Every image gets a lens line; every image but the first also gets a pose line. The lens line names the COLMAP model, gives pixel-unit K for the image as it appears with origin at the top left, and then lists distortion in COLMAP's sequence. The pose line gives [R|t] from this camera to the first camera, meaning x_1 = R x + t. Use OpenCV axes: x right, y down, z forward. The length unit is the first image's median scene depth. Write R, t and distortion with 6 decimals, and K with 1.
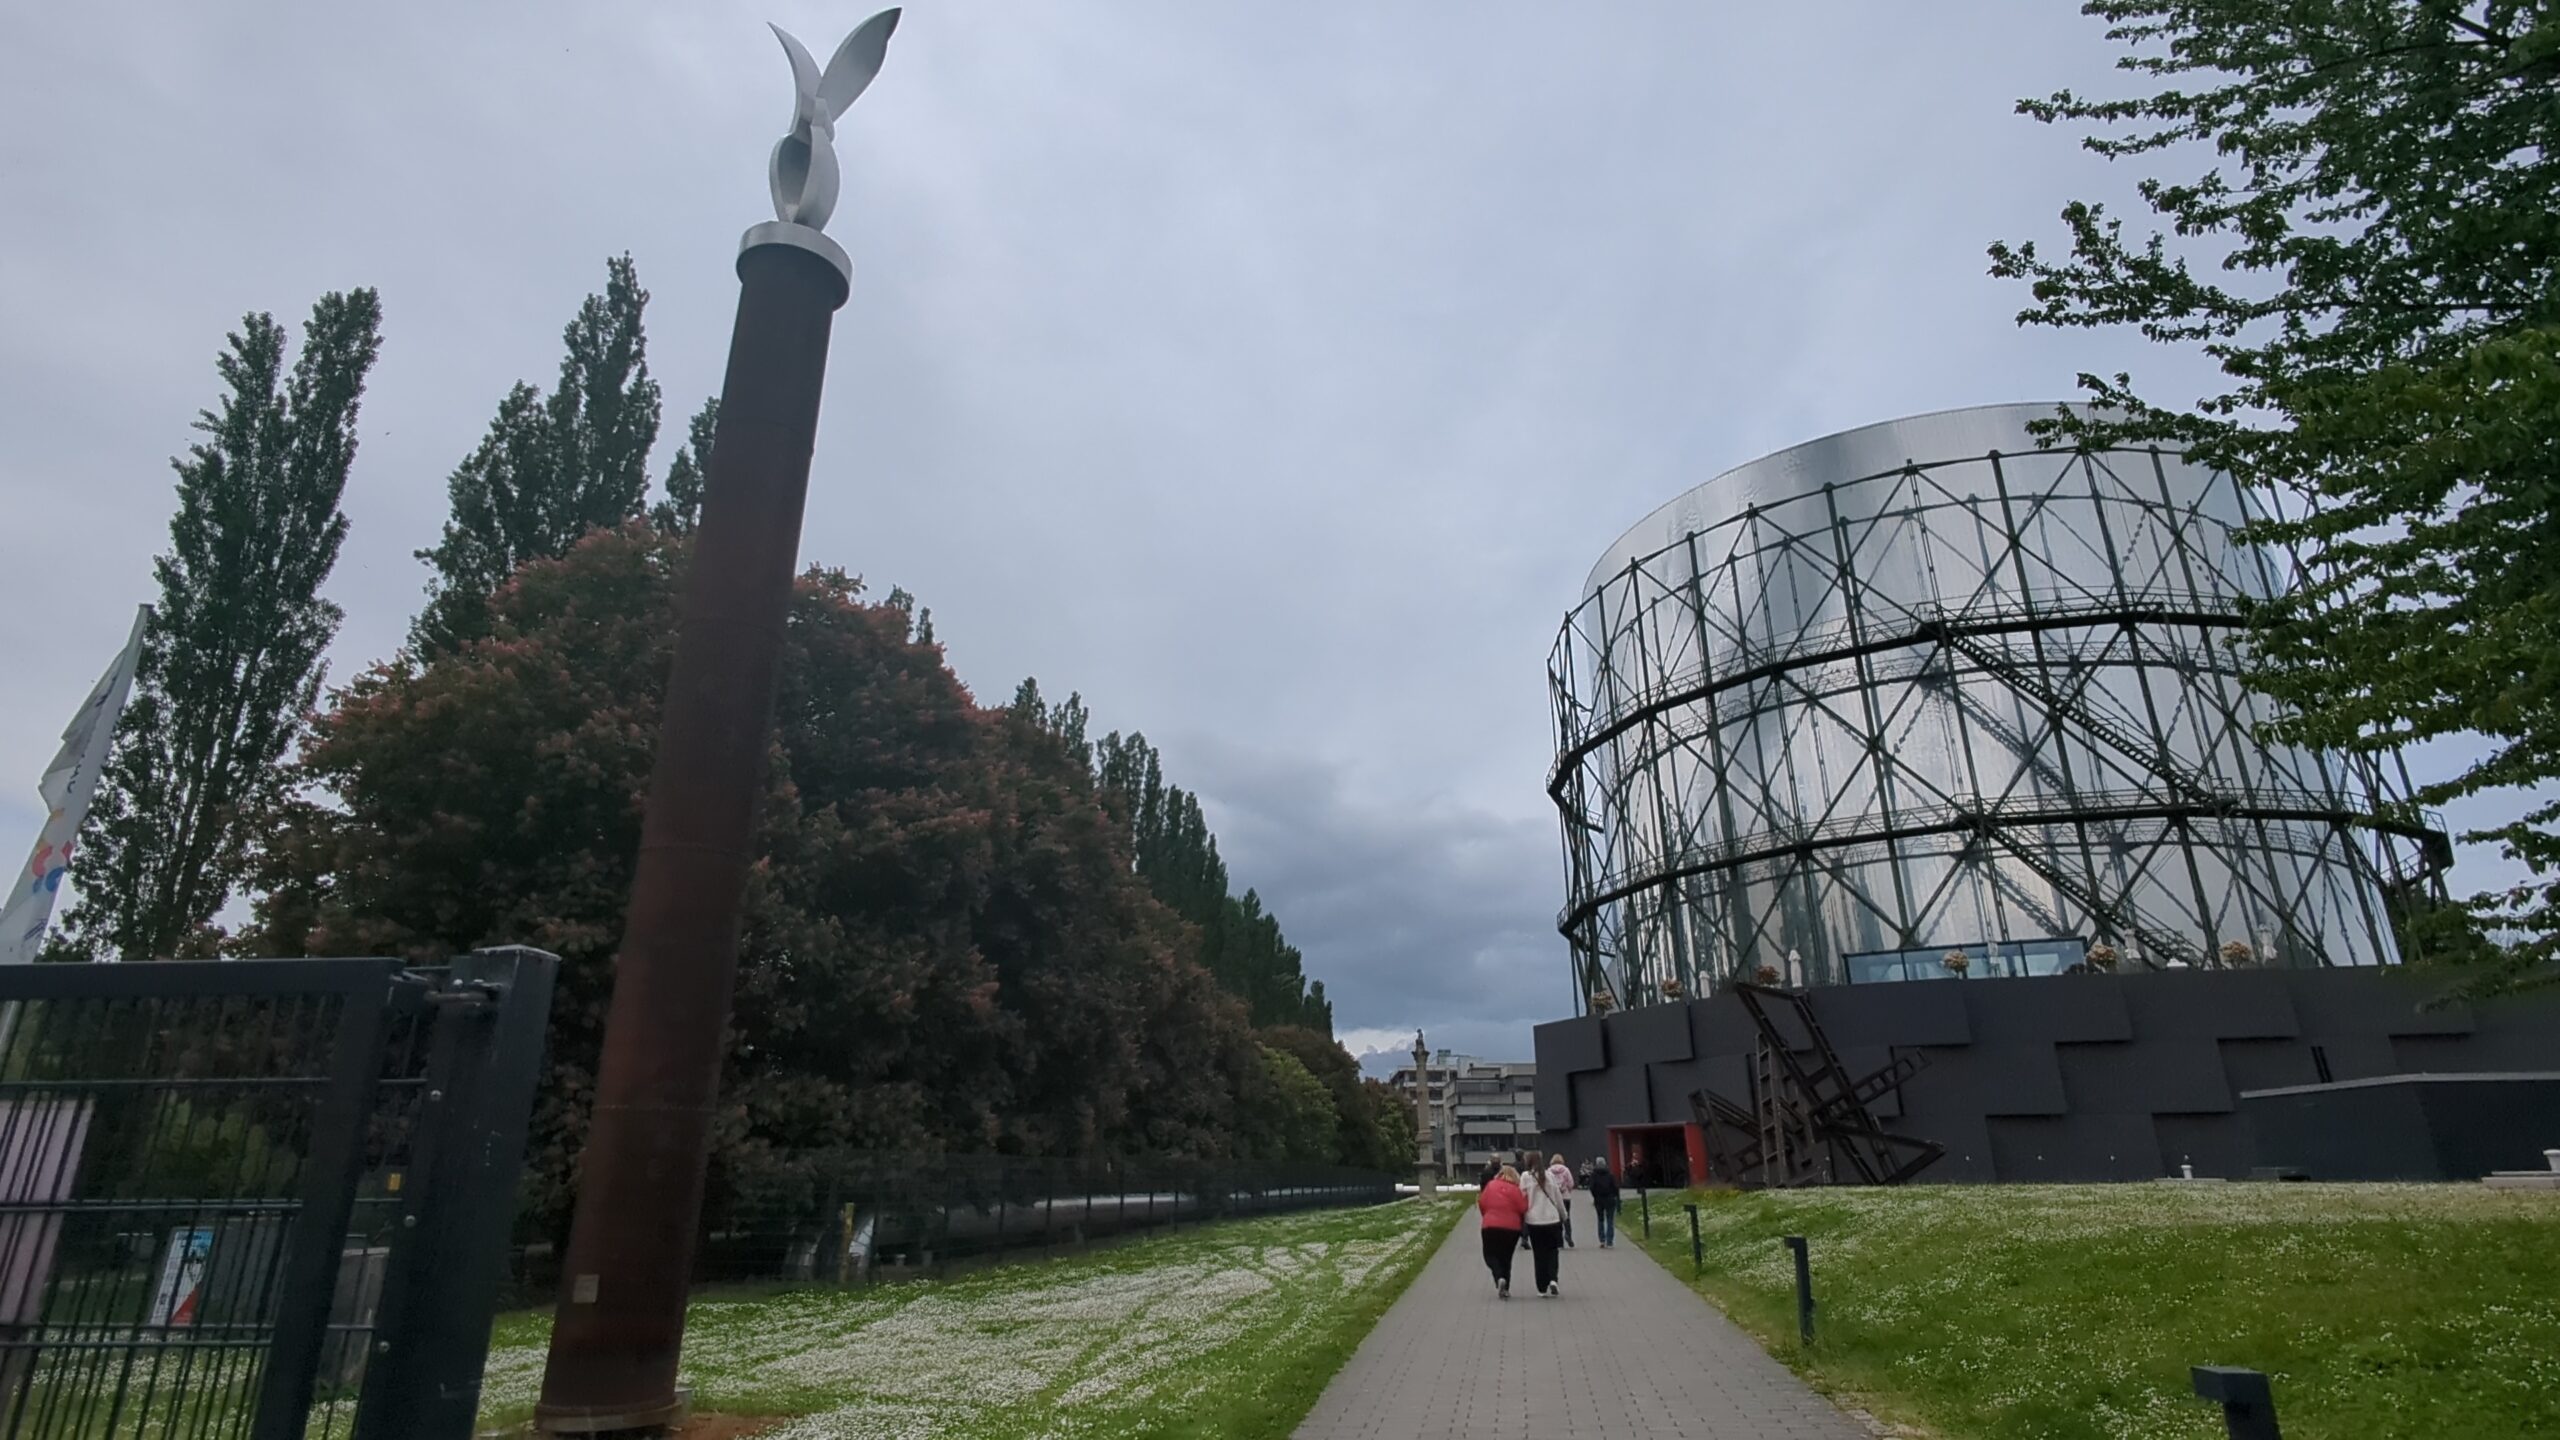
lens RADIAL K [[1266.5, 0, 1276.6], [0, 1266.5, 719.0], [0, 0, 1]] dist [-0.001265, -0.000455]
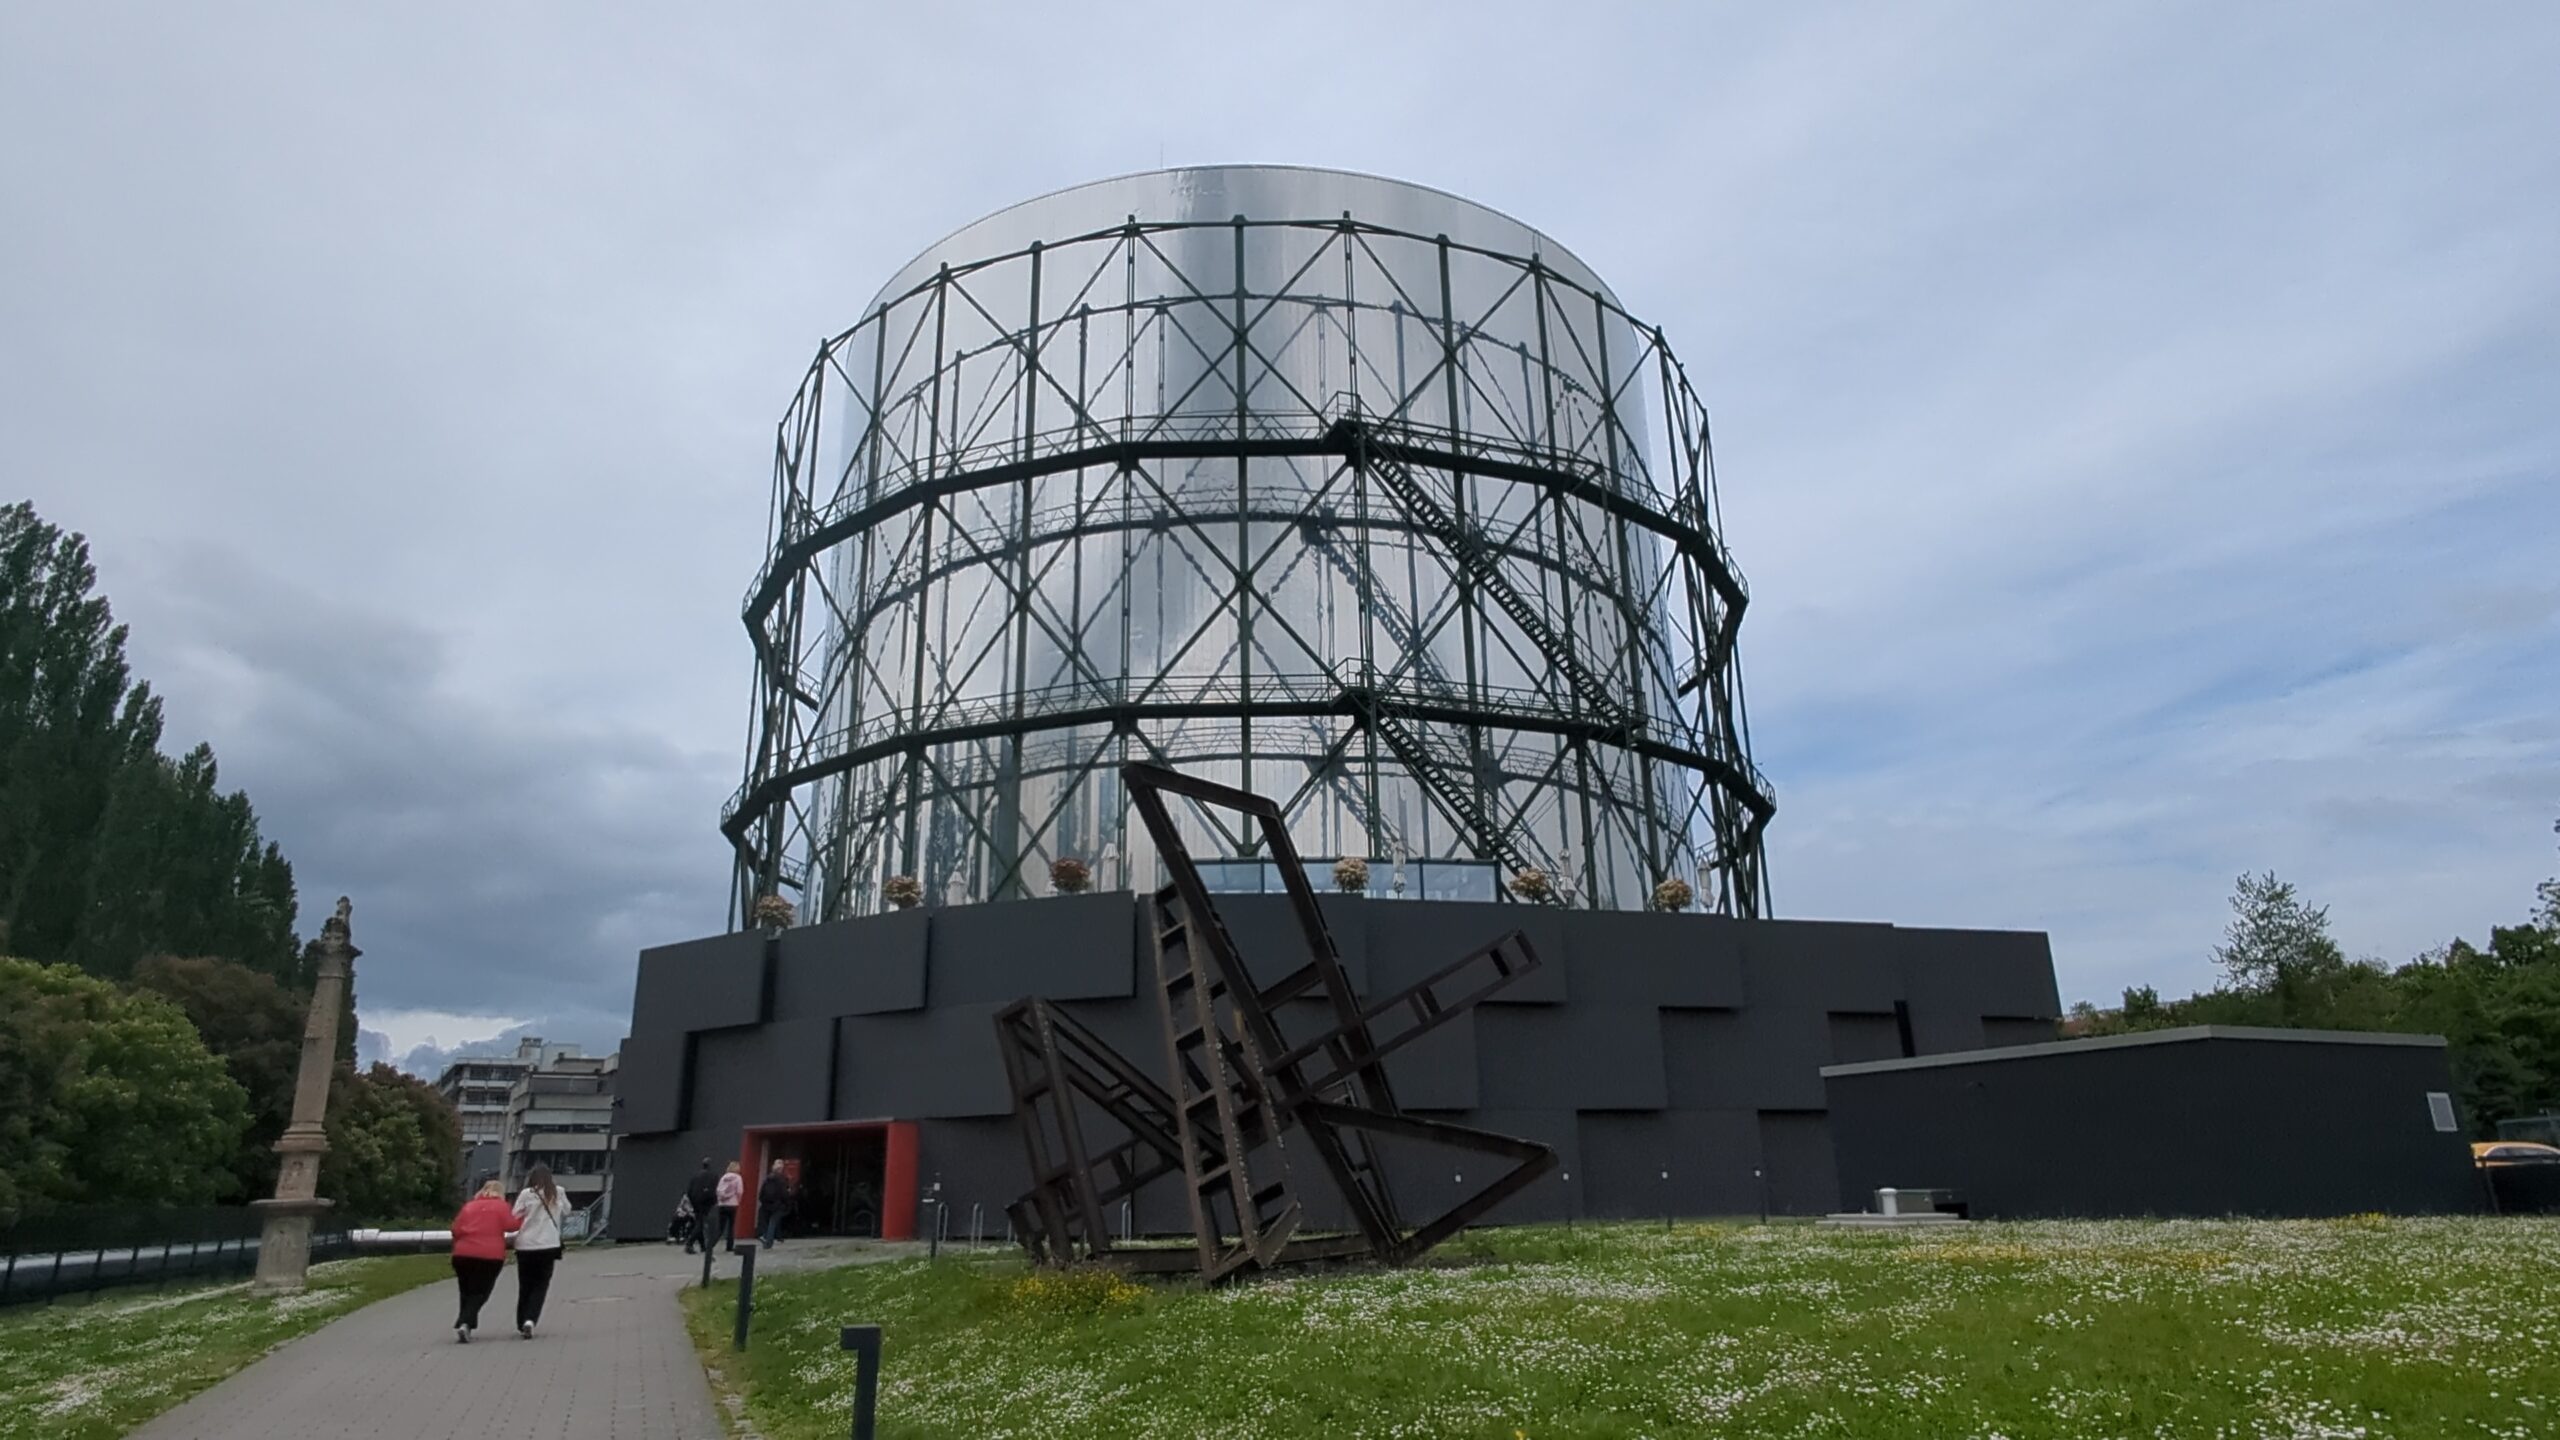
lens RADIAL K [[1439.7, 0, 1277.1], [0, 1439.7, 718.6], [0, 0, 1]] dist [0.001251, 0.000293]
pose [[0.833586, 0.159656, 0.528814, 0.073649], [-0.171697, 0.984789, -0.026669, 0.096369], [-0.525028, -0.068564, 0.848318, 0.280047]]
